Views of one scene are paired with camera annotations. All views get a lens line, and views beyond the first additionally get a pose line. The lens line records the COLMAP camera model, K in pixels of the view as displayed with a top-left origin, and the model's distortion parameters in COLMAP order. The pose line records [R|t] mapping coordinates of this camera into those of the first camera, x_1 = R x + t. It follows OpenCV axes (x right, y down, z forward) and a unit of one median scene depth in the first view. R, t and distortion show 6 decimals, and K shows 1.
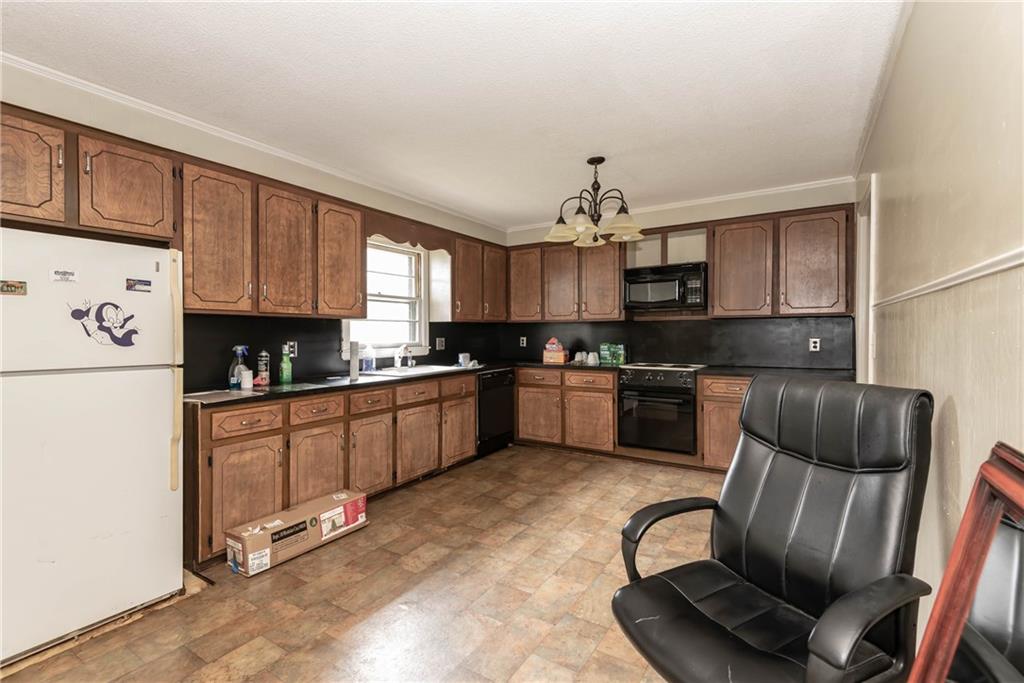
lens RADIAL K [[465.8, 0, 509.3], [0, 465.8, 337.0], [0, 0, 1]] dist [0.030833, -0.010783]
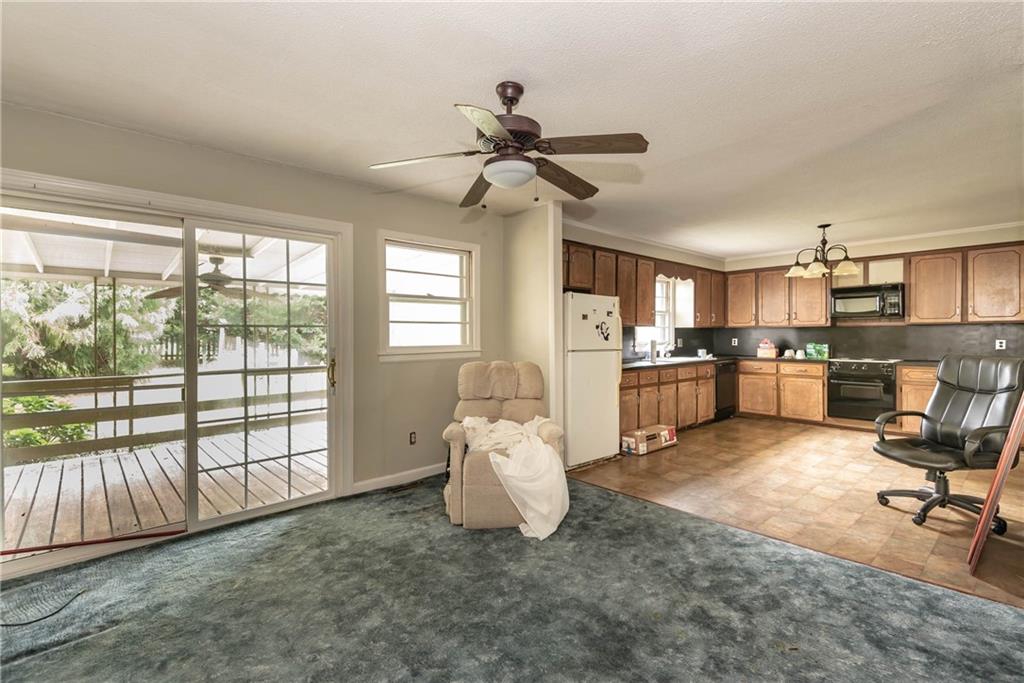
lens RADIAL K [[465.8, 0, 517.2], [0, 465.8, 335.5], [0, 0, 1]] dist [0.030833, -0.010783]
pose [[0.966099, 0.000929, -0.258171, -0.344866], [-0.003401, 0.999953, -0.009128, 0.008999], [0.258150, 0.009696, 0.966056, -0.688674]]
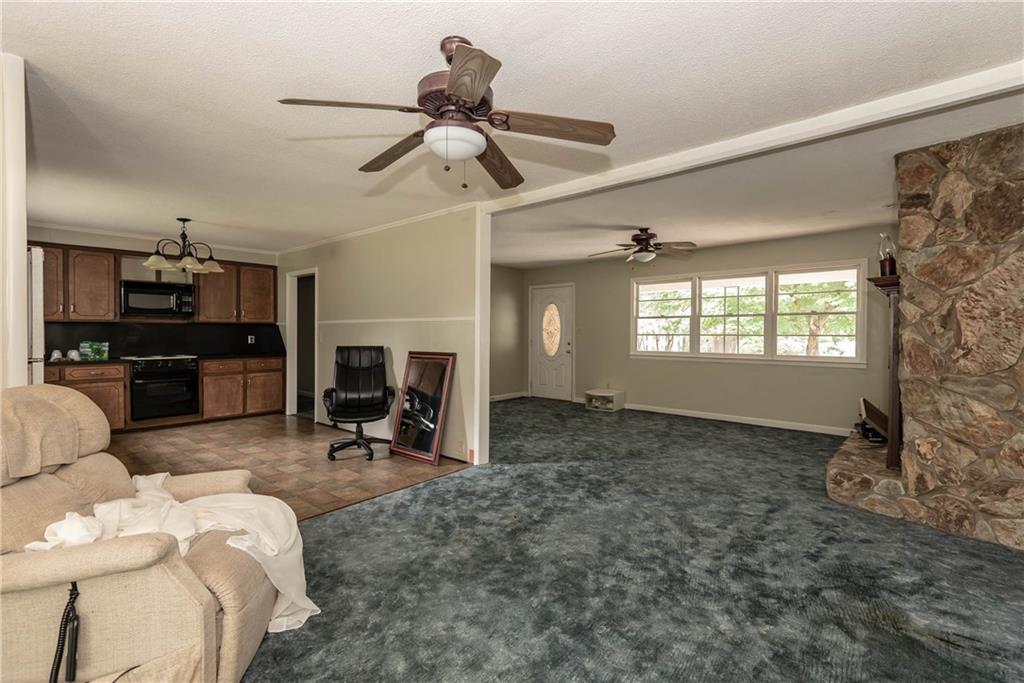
lens RADIAL K [[465.8, 0, 509.6], [0, 465.8, 337.2], [0, 0, 1]] dist [0.030833, -0.010783]
pose [[0.165050, -0.003434, 0.986279, -1.009365], [0.006398, 0.999977, 0.002411, 0.010045], [-0.986264, 0.005912, 0.165068, -0.262315]]
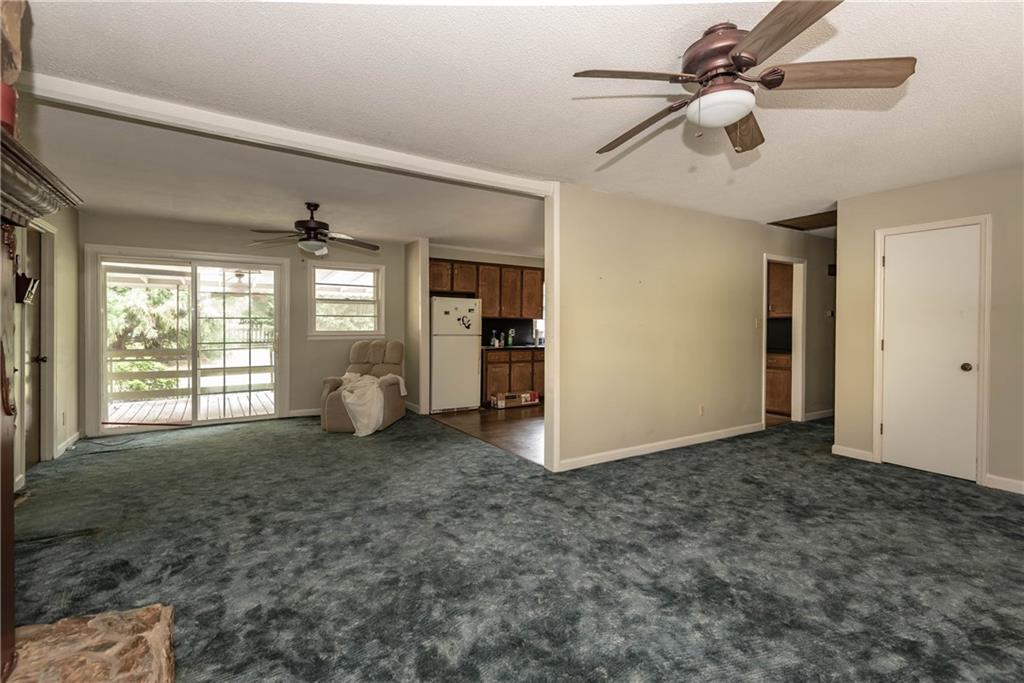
lens RADIAL K [[465.8, 0, 517.1], [0, 465.8, 325.0], [0, 0, 1]] dist [0.030833, -0.010783]
pose [[0.910049, 0.008142, -0.414422, 0.473563], [-0.013626, 0.999854, -0.010279, 0.011772], [0.414278, 0.015002, 0.910027, -1.006095]]
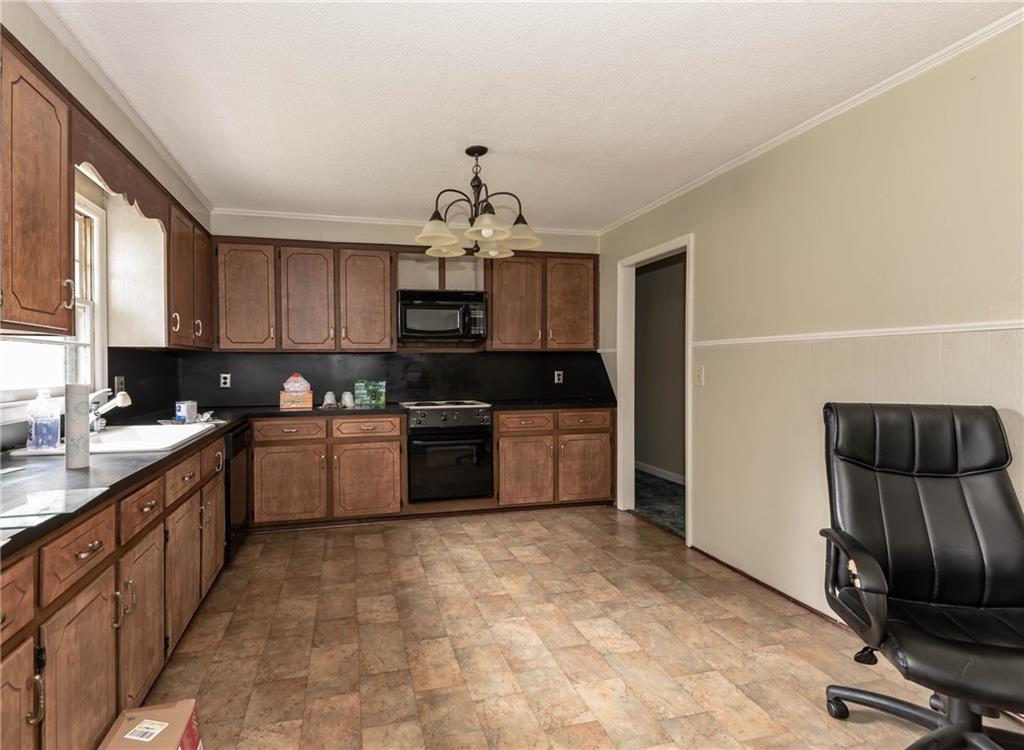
lens RADIAL K [[512.9, 0, 469.7], [0, 512.9, 372.2], [0, 0, 1]] dist [0.019016, -0.001607]
pose [[0.691771, -0.009783, 0.722051, -0.402146], [0.009089, 0.999947, 0.004840, -0.002902], [-0.722060, 0.003214, 0.691823, 0.347514]]
